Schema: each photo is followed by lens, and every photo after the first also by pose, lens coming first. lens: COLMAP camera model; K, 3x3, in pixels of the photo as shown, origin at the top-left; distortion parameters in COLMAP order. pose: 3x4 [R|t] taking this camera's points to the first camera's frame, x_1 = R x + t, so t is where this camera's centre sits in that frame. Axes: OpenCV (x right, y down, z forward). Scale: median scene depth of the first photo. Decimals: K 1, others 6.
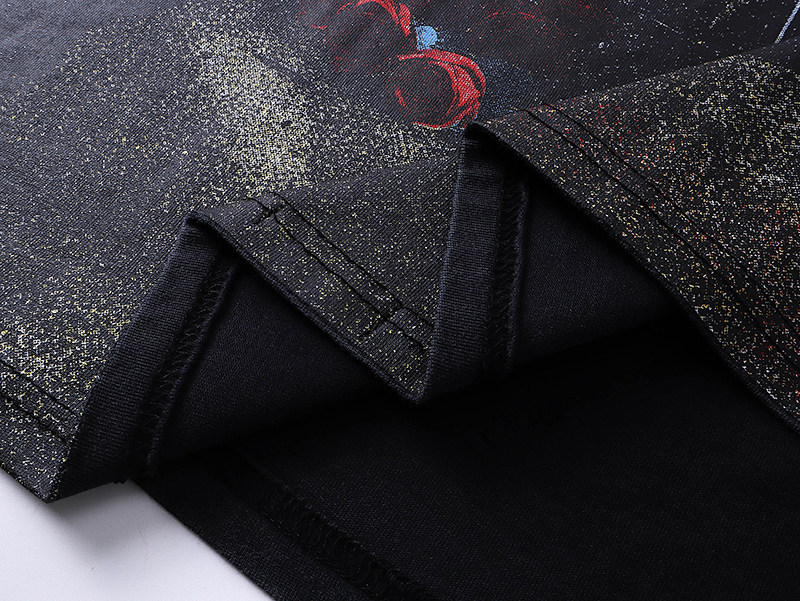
lens RADIAL K [[655.1, 0, 400.0], [0, 655.1, 301.2], [0, 0, 1]] dist [-0.003108, -0.007509]
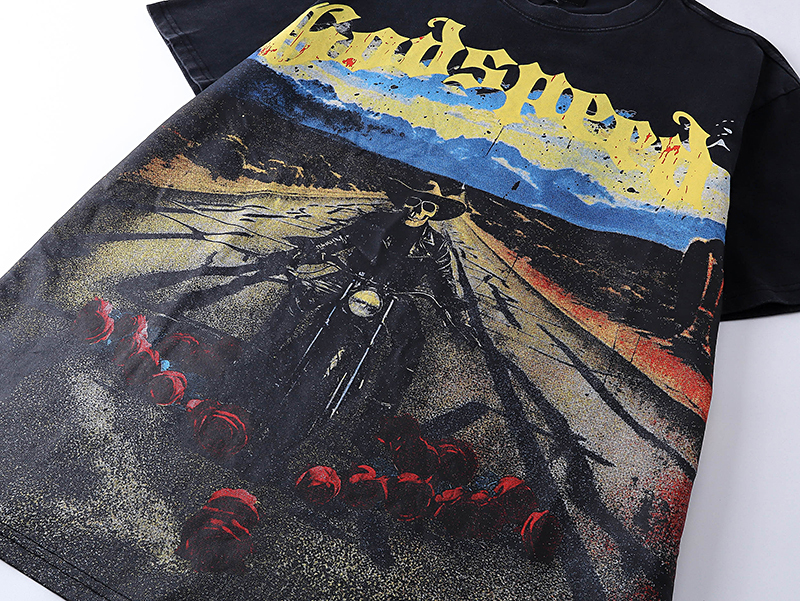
lens RADIAL K [[655.1, 0, 399.3], [0, 655.1, 300.0], [0, 0, 1]] dist [-0.003108, -0.007509]
pose [[0.875873, 0.093542, 0.473389, -0.413169], [-0.137831, 0.988658, 0.059657, -0.993384], [-0.462439, -0.117499, 0.878831, -1.709284]]
